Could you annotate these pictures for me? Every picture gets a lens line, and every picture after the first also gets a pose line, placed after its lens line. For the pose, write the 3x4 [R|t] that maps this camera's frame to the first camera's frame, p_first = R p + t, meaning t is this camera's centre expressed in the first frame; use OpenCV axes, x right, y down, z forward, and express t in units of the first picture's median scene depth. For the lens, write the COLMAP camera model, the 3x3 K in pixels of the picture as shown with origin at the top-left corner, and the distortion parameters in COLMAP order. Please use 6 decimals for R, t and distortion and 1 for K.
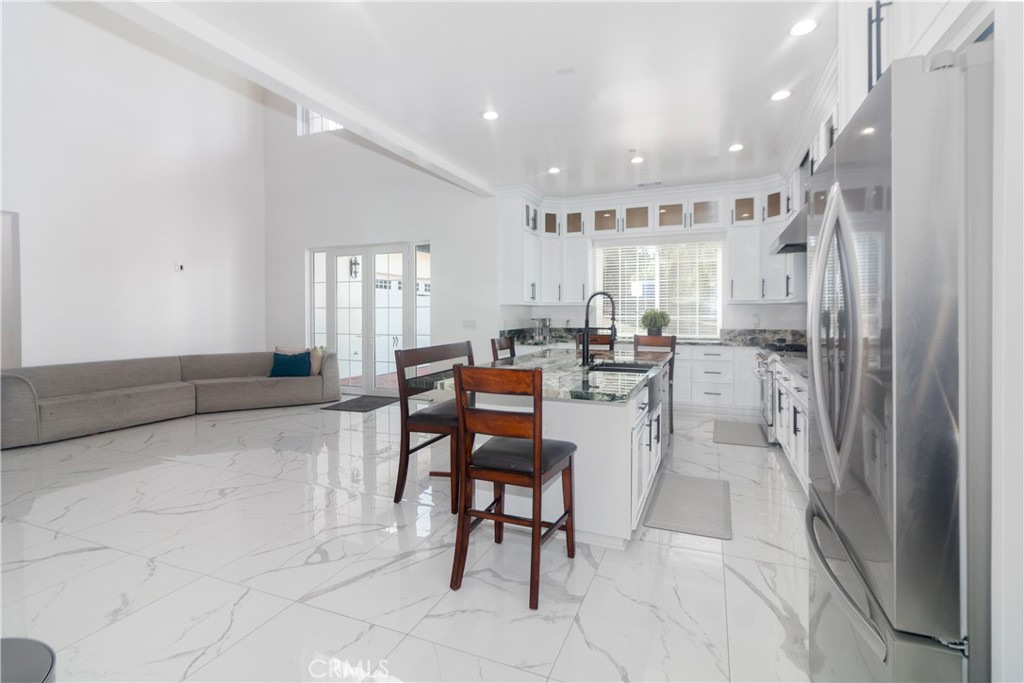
lens RADIAL K [[481.0, 0, 512.3], [0, 481.0, 317.3], [0, 0, 1]] dist [0.008116, 0.000556]
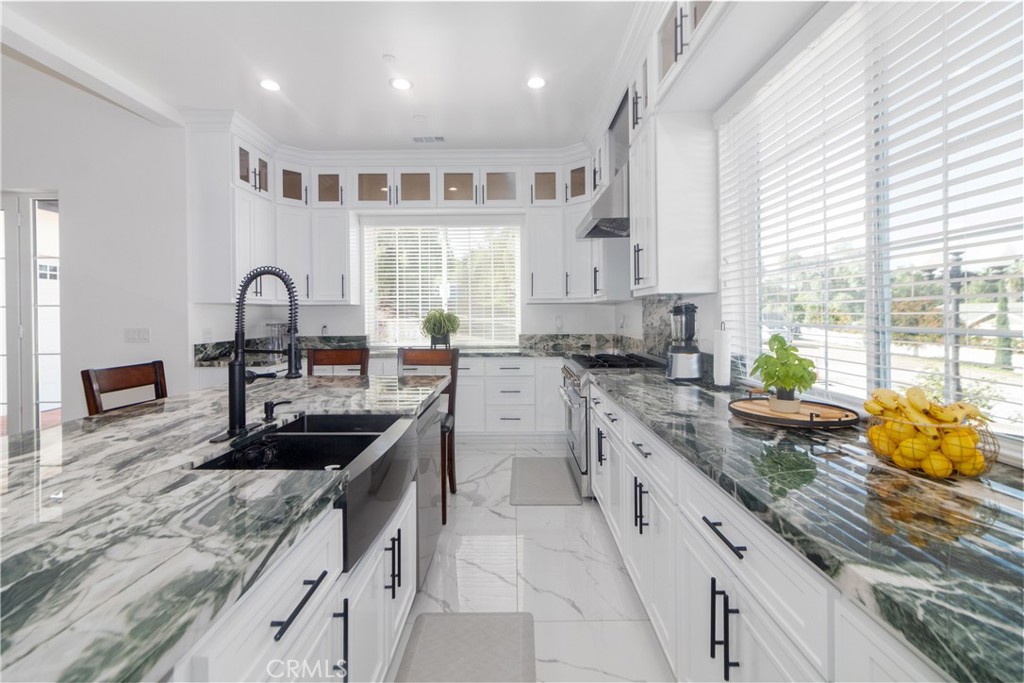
lens RADIAL K [[481.0, 0, 512.7], [0, 481.0, 316.2], [0, 0, 1]] dist [0.008116, 0.000556]
pose [[0.924138, -0.005968, 0.382012, 0.120430], [0.007729, 0.999965, -0.003075, -0.003618], [-0.381980, 0.005794, 0.924152, 0.273459]]
